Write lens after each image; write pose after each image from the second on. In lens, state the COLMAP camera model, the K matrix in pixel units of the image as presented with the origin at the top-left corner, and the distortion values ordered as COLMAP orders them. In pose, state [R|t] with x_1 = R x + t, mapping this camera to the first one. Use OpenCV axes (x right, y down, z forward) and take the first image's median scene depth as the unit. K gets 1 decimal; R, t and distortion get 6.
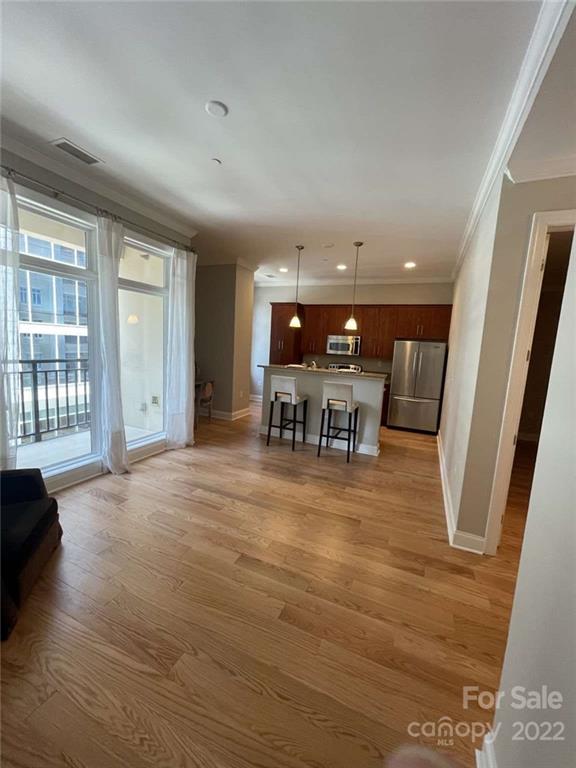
lens RADIAL K [[310.3, 0, 290.3], [0, 310.3, 383.1], [0, 0, 1]] dist [-0.004366, 0.000943]
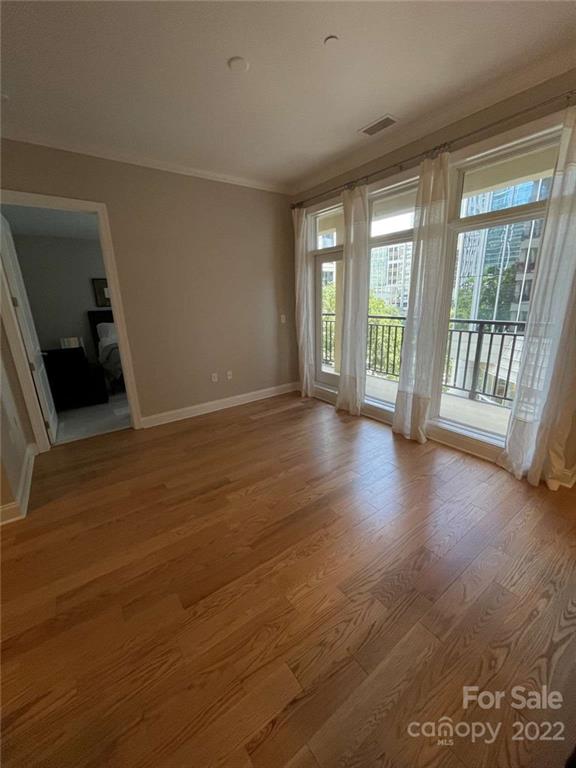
lens RADIAL K [[310.3, 0, 290.4], [0, 310.3, 382.2], [0, 0, 1]] dist [-0.004366, 0.000943]
pose [[-0.497695, 0.189965, -0.846294, 0.347626], [-0.111559, 0.953597, 0.279657, -0.086903], [0.860148, 0.233596, -0.453408, 0.866622]]
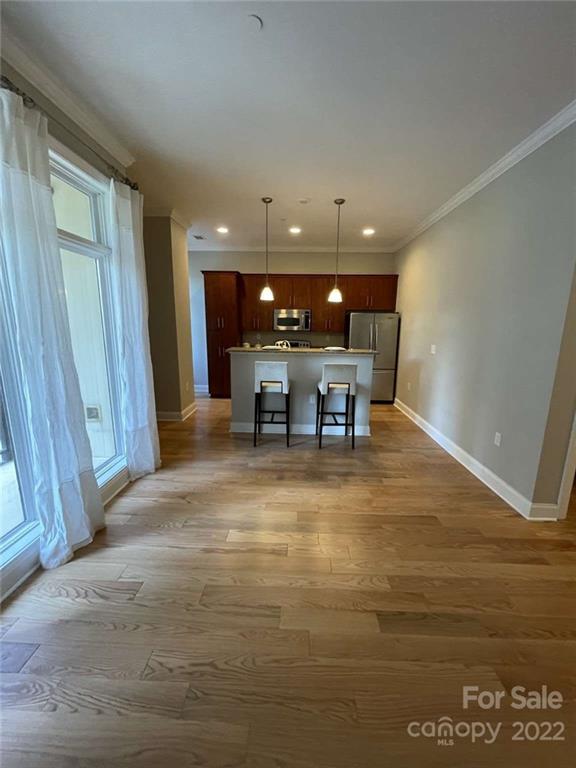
lens RADIAL K [[310.3, 0, 289.6], [0, 310.3, 381.9], [0, 0, 1]] dist [-0.004366, 0.000943]
pose [[0.925617, -0.115088, 0.360538, -0.289522], [0.086807, 0.991806, 0.093734, -0.042208], [-0.368371, -0.055465, 0.928023, 0.223961]]
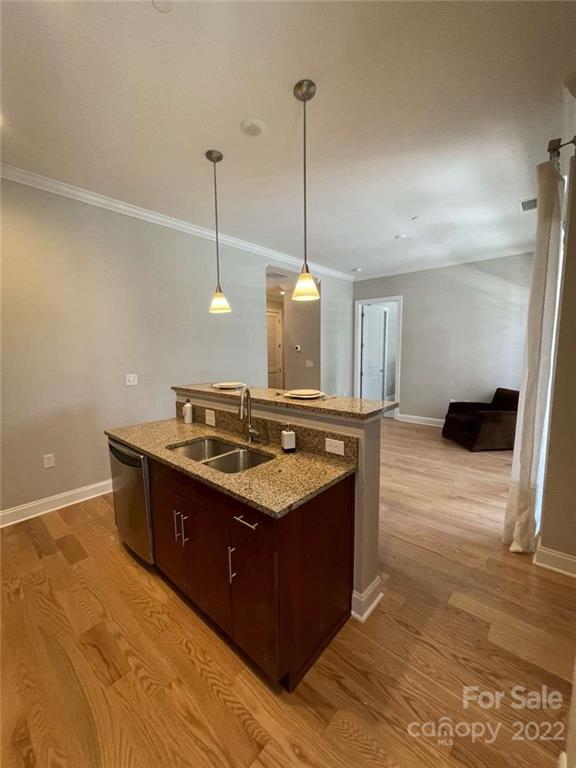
lens RADIAL K [[310.3, 0, 291.2], [0, 310.3, 384.6], [0, 0, 1]] dist [-0.004366, 0.000943]
pose [[-0.948719, -0.082835, 0.305075, -0.113101], [-0.006601, 0.970039, 0.242860, -0.198717], [-0.316052, 0.228392, -0.920841, 1.629020]]
